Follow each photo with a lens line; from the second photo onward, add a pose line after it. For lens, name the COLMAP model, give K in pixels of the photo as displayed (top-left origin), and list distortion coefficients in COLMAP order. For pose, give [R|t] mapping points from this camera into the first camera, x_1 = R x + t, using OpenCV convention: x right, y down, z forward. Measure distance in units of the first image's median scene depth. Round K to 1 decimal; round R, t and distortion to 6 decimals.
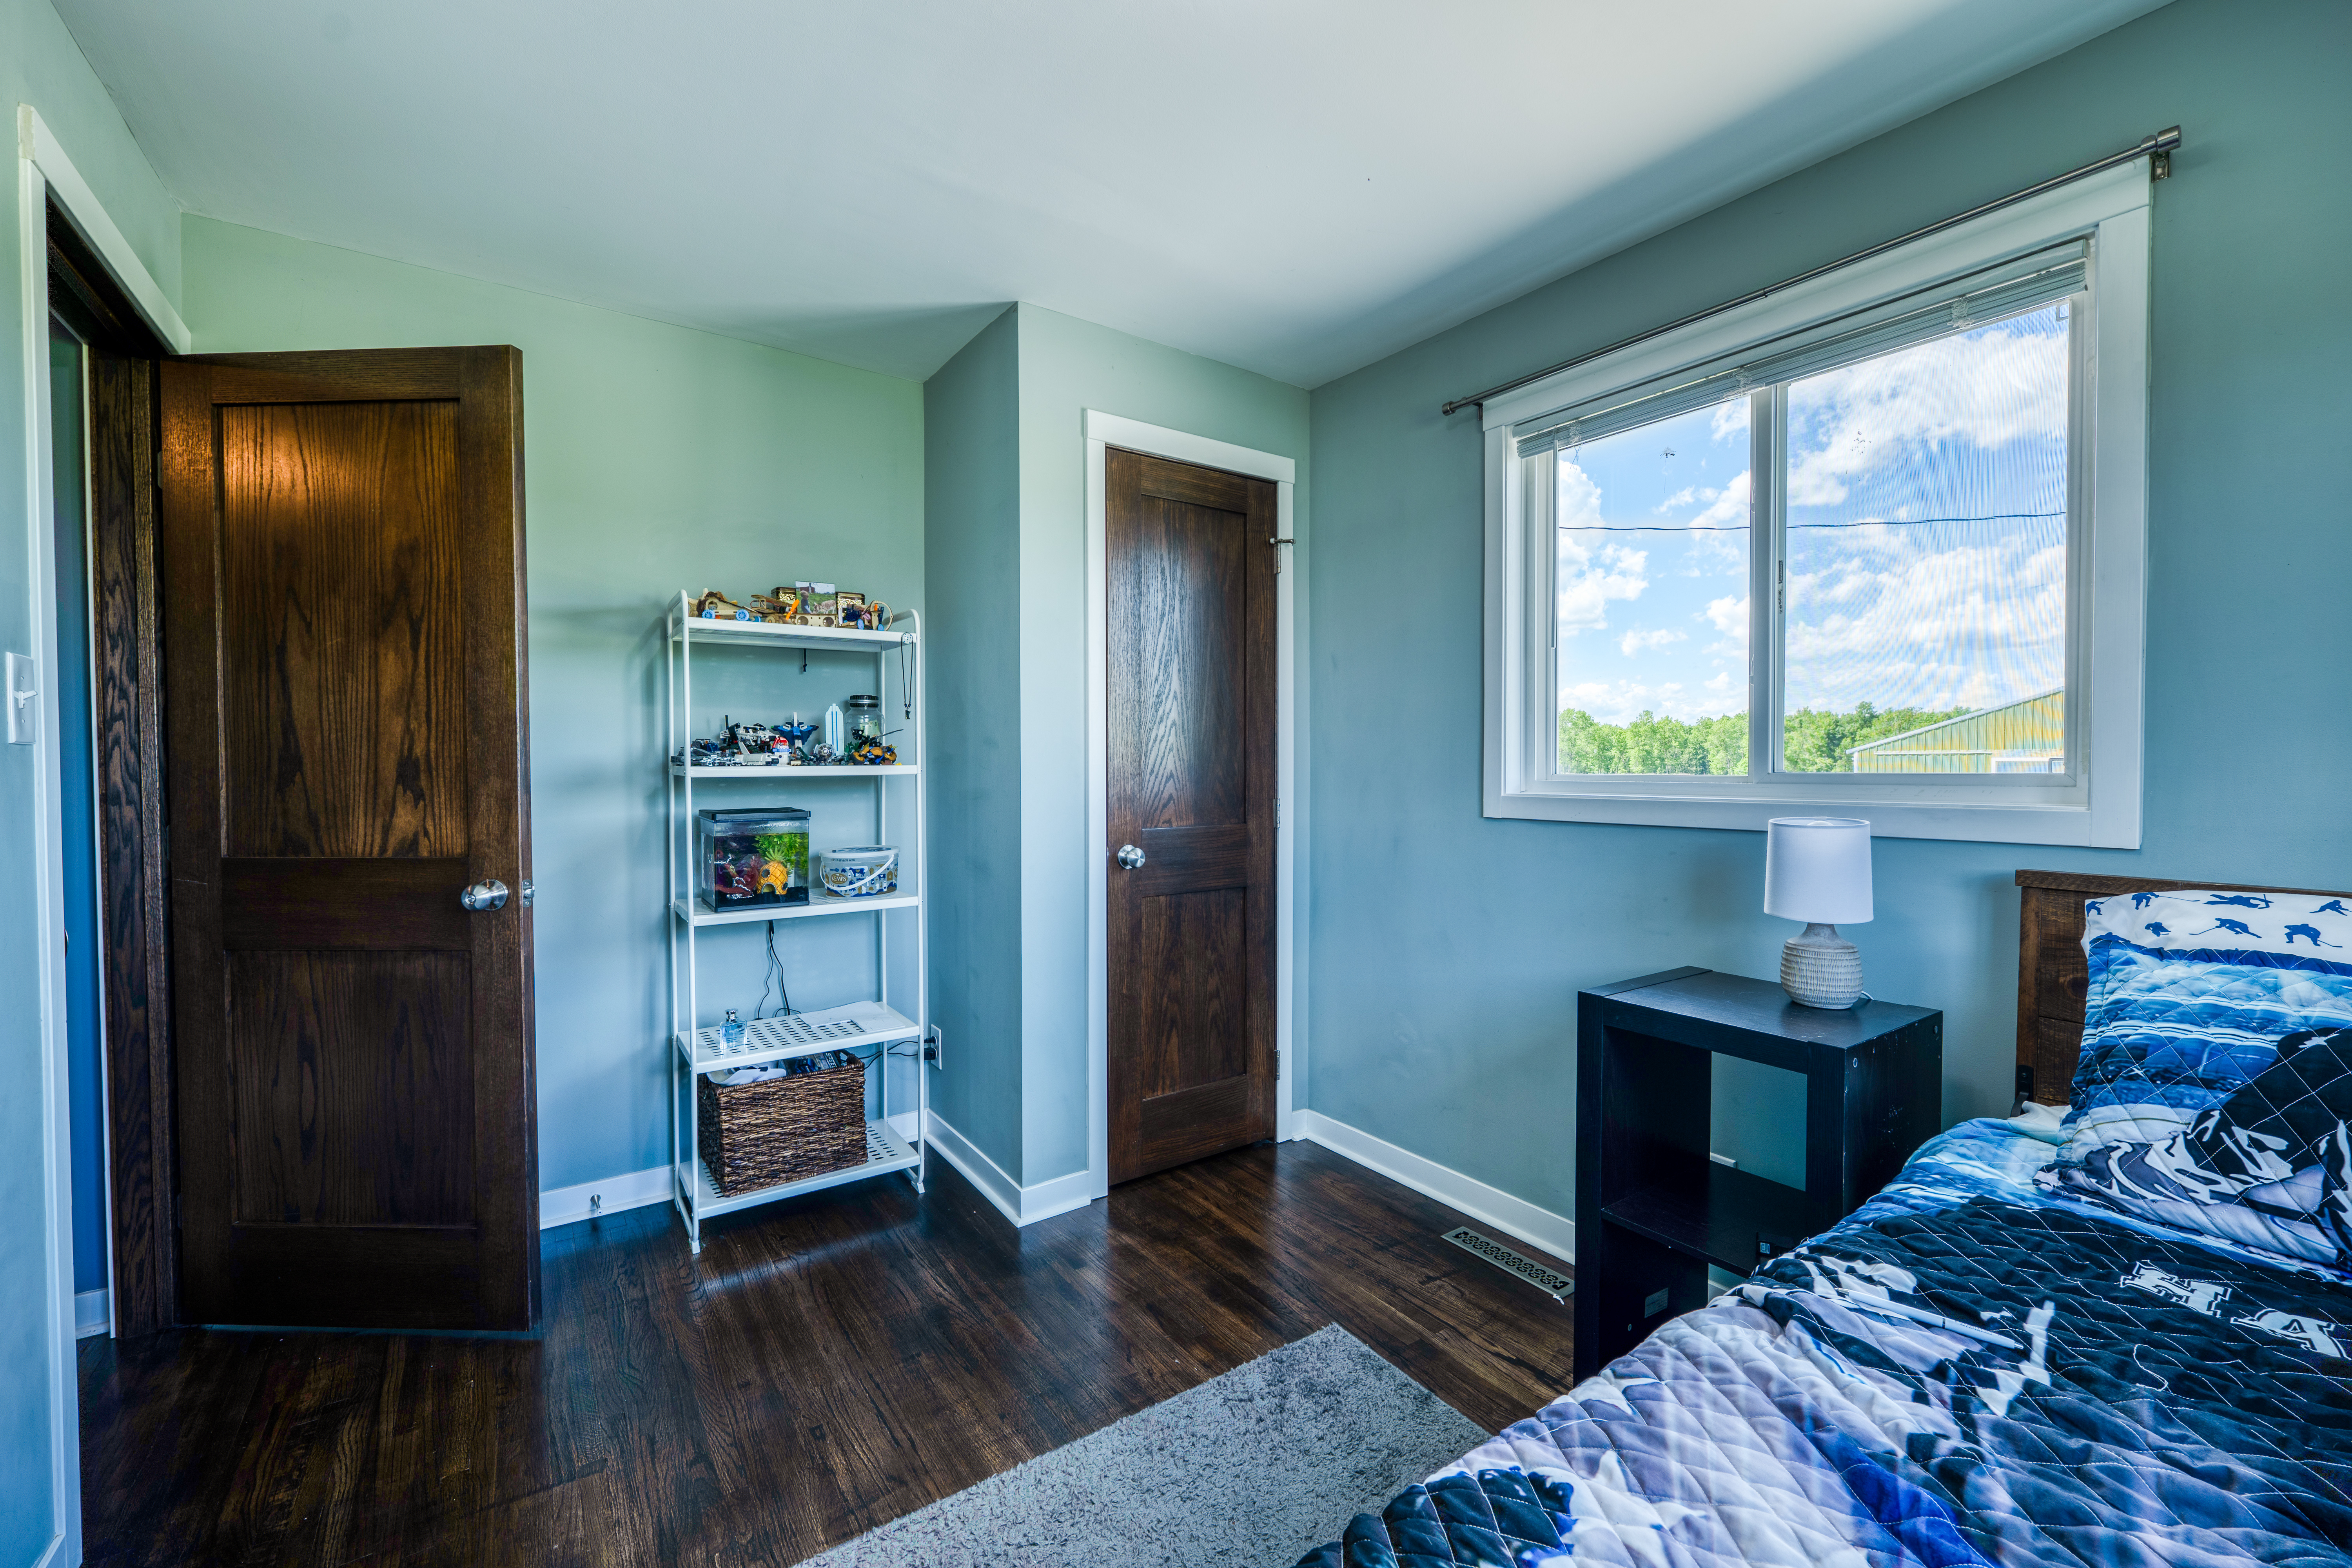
lens RADIAL K [[961.6, 0, 1172.1], [0, 961.6, 777.8], [0, 0, 1]] dist [0.001812, -0.001616]
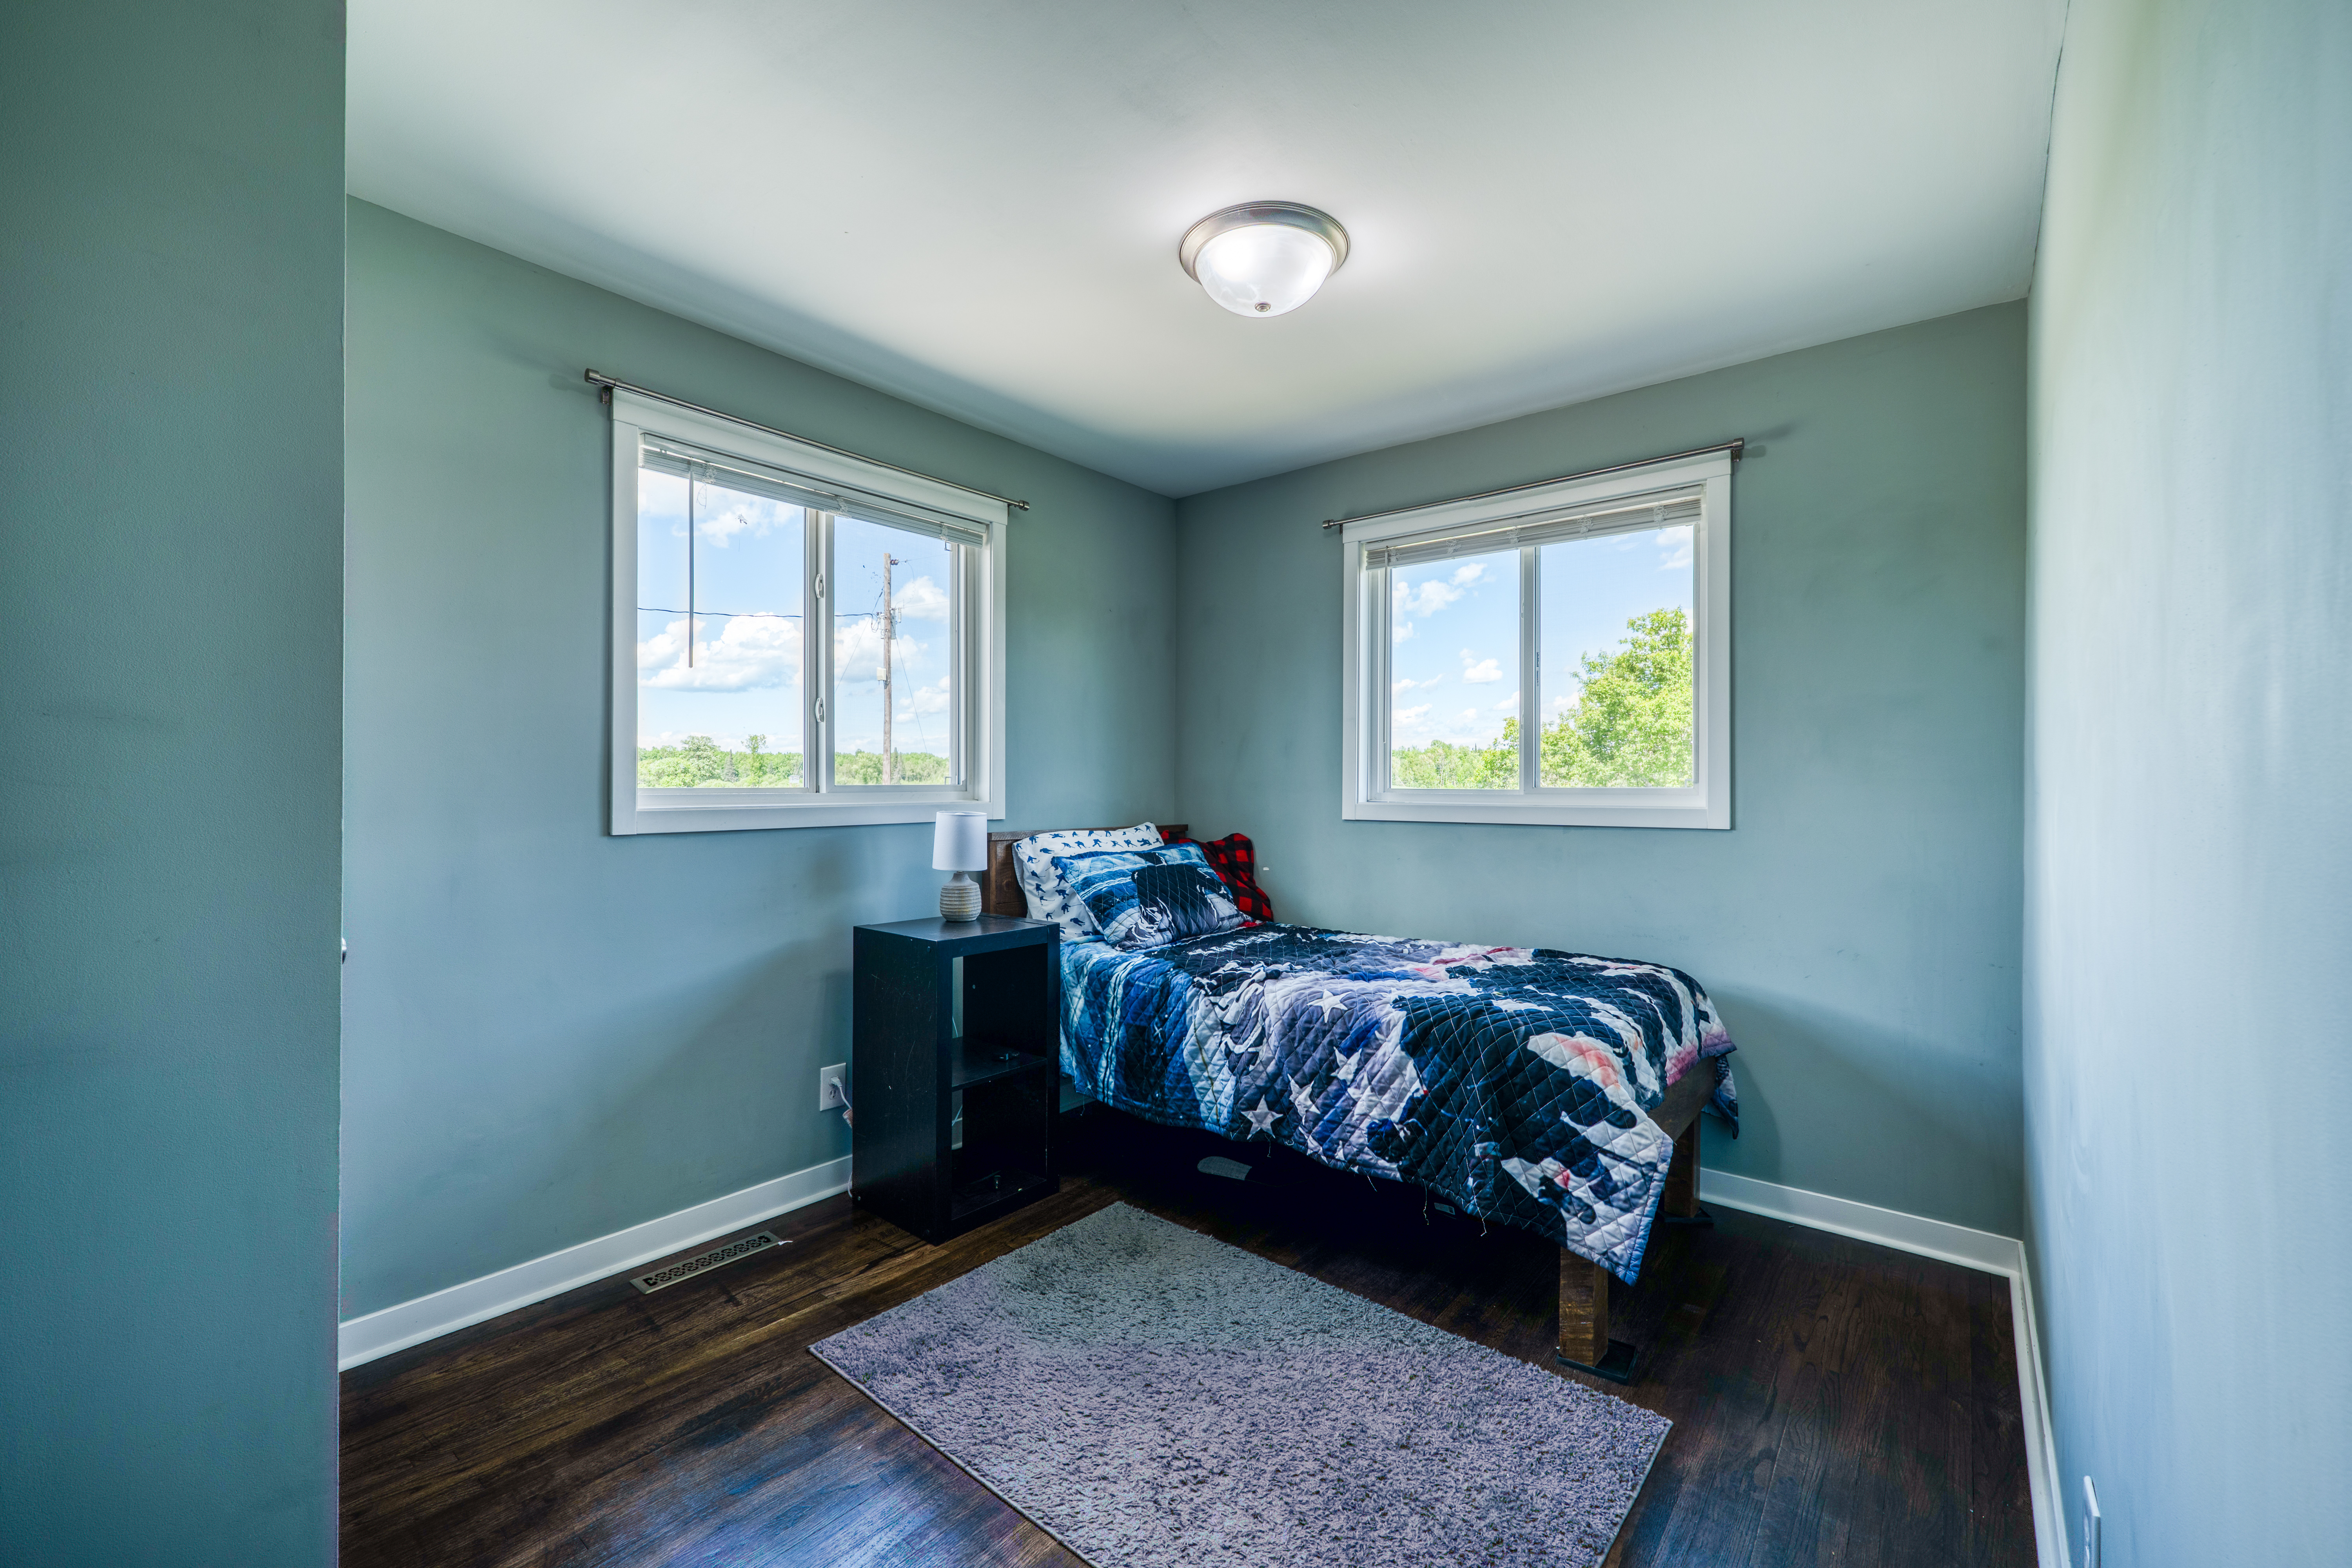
lens RADIAL K [[961.6, 0, 1181.1], [0, 961.6, 781.8], [0, 0, 1]] dist [0.001812, -0.001616]
pose [[-0.272848, -0.000076, 0.962057, -0.827171], [0.013243, 0.999905, 0.003835, -0.008779], [-0.961966, 0.013787, -0.272821, 0.839710]]
